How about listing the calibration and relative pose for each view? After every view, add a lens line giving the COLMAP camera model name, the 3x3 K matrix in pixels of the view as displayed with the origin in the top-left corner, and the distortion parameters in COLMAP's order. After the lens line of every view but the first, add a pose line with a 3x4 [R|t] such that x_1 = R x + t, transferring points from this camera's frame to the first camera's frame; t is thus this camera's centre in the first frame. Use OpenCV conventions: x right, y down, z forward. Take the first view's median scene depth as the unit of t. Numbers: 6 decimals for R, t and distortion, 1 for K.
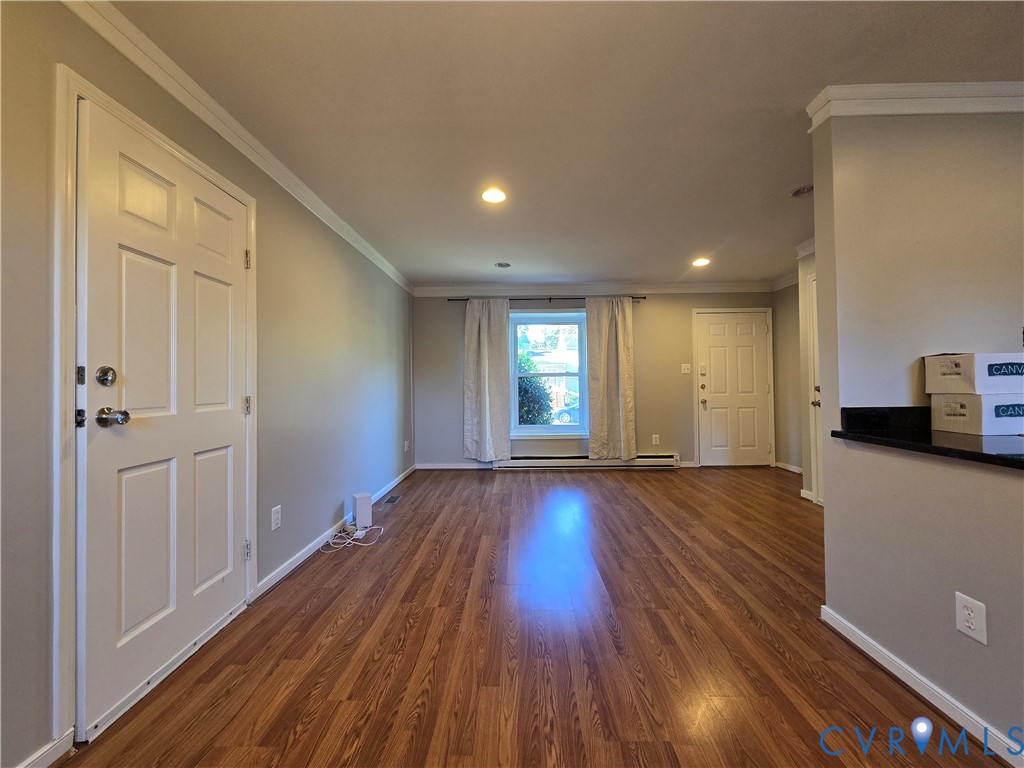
lens RADIAL K [[416.0, 0, 512.4], [0, 416.0, 380.7], [0, 0, 1]] dist [0.000942, 0.000018]
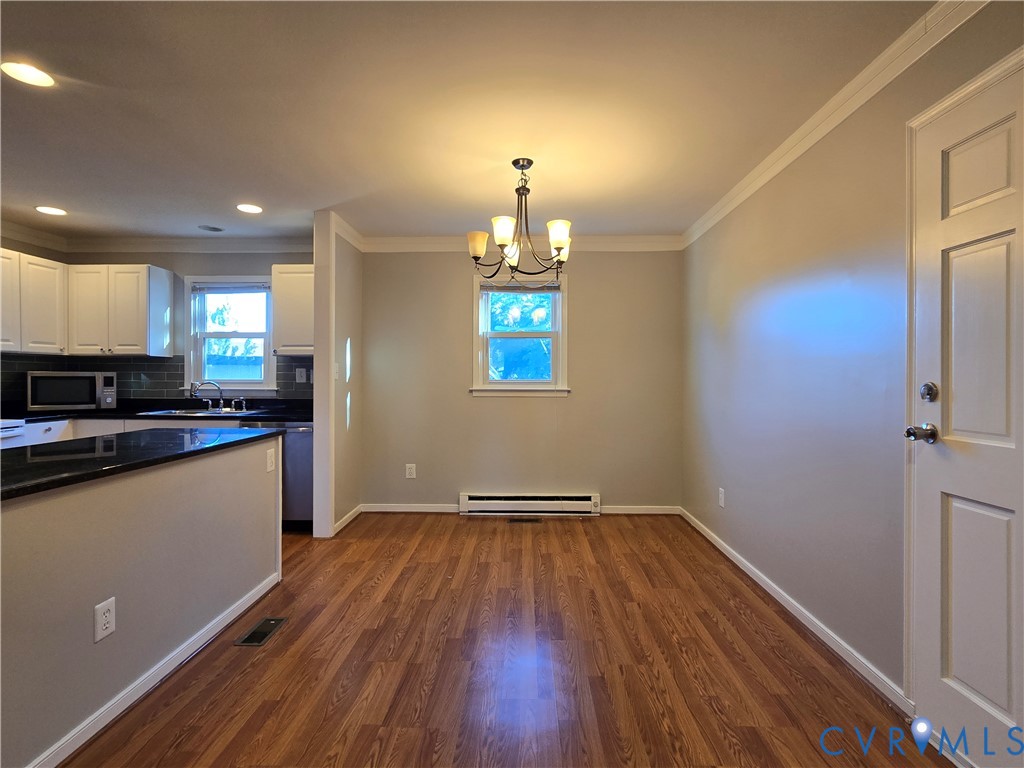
lens RADIAL K [[526.2, 0, 511.6], [0, 526.2, 378.8], [0, 0, 1]] dist [-0.006154, -0.000313]
pose [[-0.999932, 0.008830, 0.007679, 0.013146], [0.008794, 0.999950, -0.004720, -0.044590], [-0.007721, -0.004652, -0.999959, 2.230682]]
